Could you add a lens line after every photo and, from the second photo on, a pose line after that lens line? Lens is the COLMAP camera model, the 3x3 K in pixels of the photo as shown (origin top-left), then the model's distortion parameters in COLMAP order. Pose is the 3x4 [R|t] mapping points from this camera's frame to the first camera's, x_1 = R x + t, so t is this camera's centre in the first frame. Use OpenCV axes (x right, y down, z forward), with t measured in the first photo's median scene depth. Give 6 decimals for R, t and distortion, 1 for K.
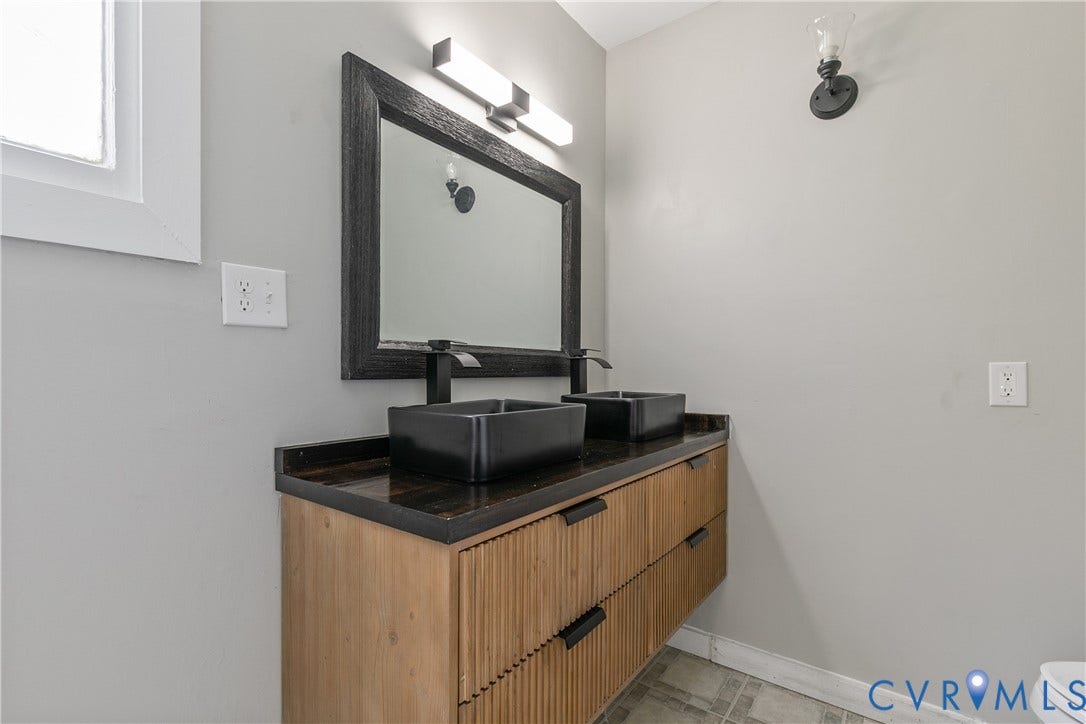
lens RADIAL K [[490.5, 0, 553.8], [0, 490.5, 372.2], [0, 0, 1]] dist [0.006267, -0.001952]
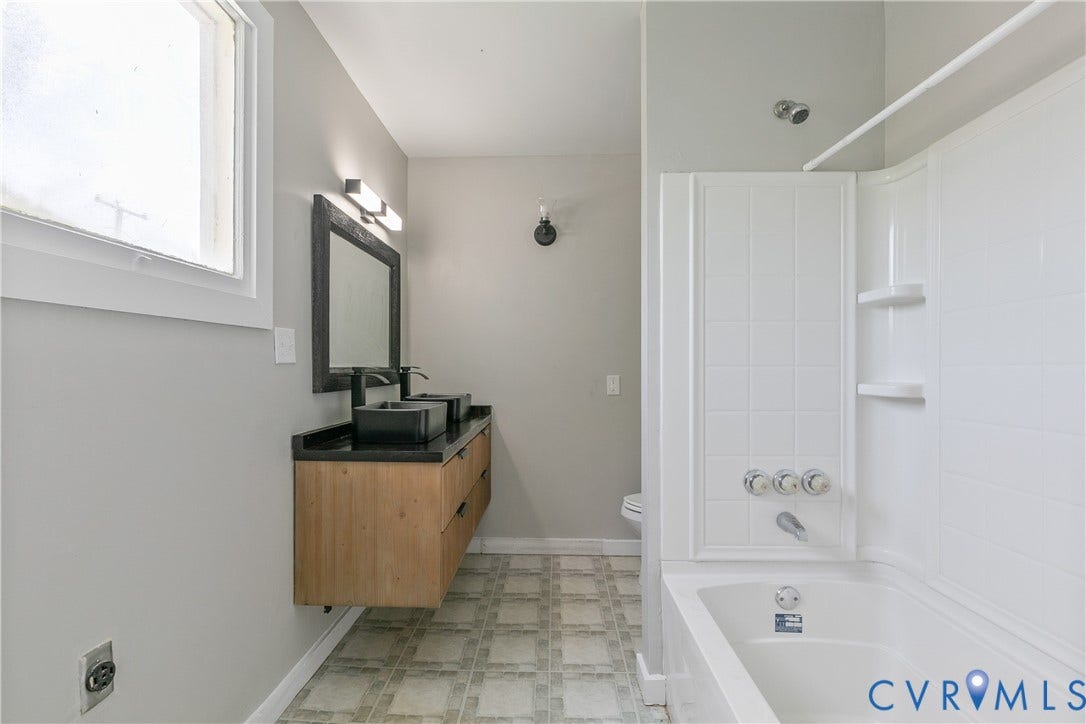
lens RADIAL K [[490.5, 0, 552.8], [0, 490.5, 367.9], [0, 0, 1]] dist [0.006267, -0.001952]
pose [[0.809299, -0.000535, 0.587396, -0.648564], [-0.000243, 0.999999, 0.001245, -0.061051], [-0.587397, -0.001150, 0.809298, -0.682501]]
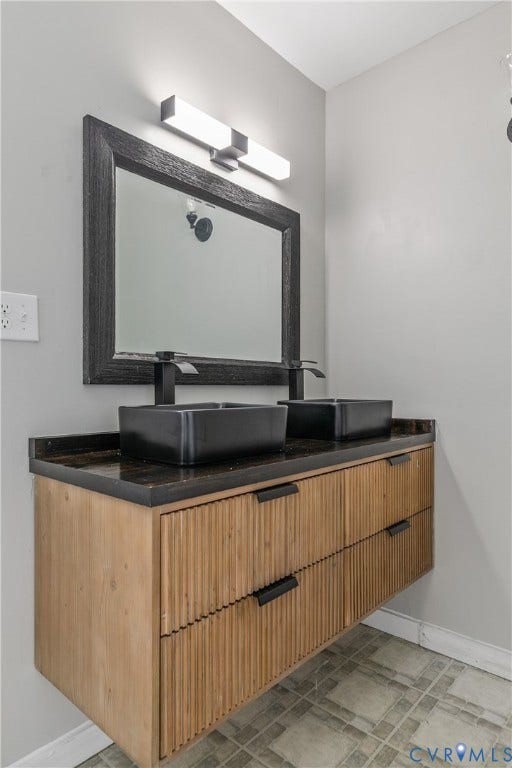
lens RADIAL K [[468.3, 0, 264.4], [0, 468.3, 388.4], [0, 0, 1]] dist [0.011896, -0.009401]
pose [[0.995624, -0.003573, -0.093379, 0.106338], [0.003338, 0.999991, -0.002678, 0.026104], [0.093387, 0.002355, 0.995627, -0.099022]]
